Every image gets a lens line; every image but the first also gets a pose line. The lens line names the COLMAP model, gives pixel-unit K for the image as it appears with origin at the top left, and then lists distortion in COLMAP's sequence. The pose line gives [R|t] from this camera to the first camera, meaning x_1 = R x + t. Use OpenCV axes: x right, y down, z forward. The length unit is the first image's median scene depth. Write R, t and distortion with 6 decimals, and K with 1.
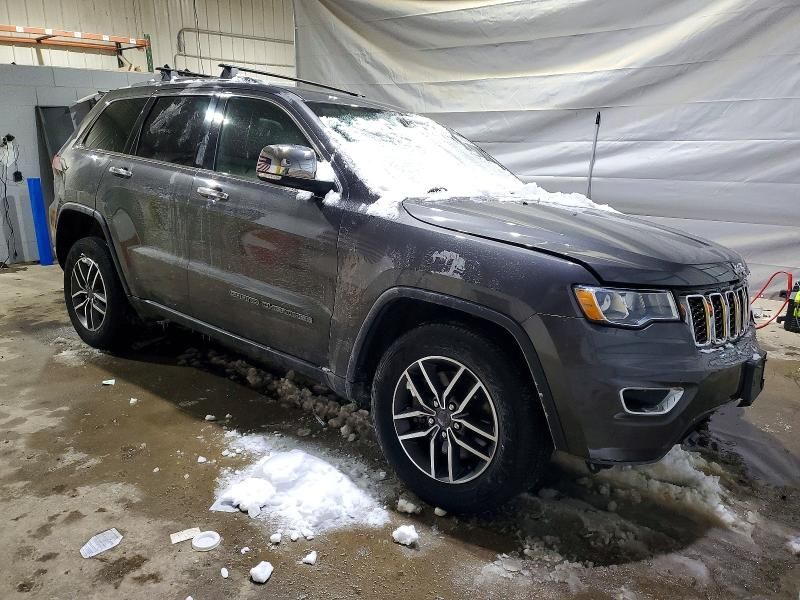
lens RADIAL K [[635.8, 0, 400.0], [0, 635.8, 300.0], [0, 0, 1]] dist [0.009404, 0.016299]
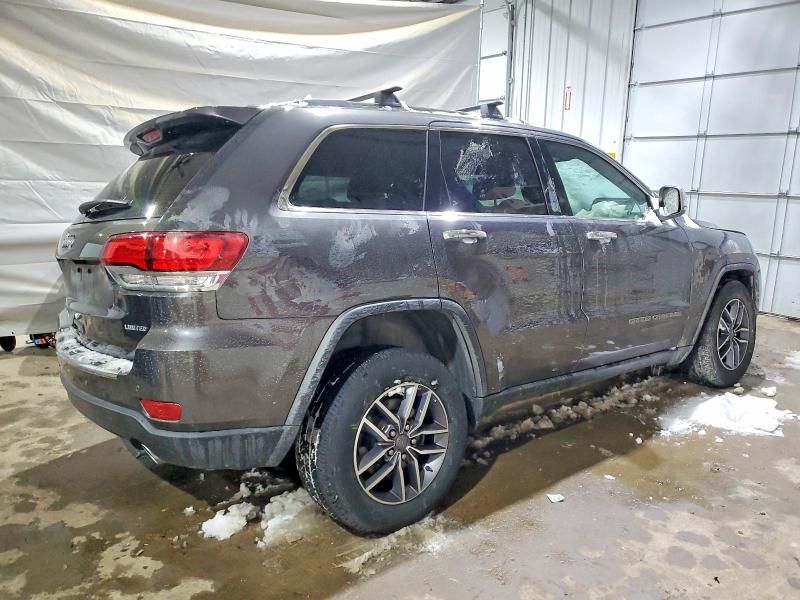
lens RADIAL K [[630.0, 0, 399.8], [0, 630.0, 313.7], [0, 0, 1]] dist [-0.006428, -0.002702]
pose [[0.199572, -0.221427, 0.954537, -1.158858], [0.241238, 0.955254, 0.171156, -0.258272], [-0.949724, 0.196113, 0.244058, 0.929244]]
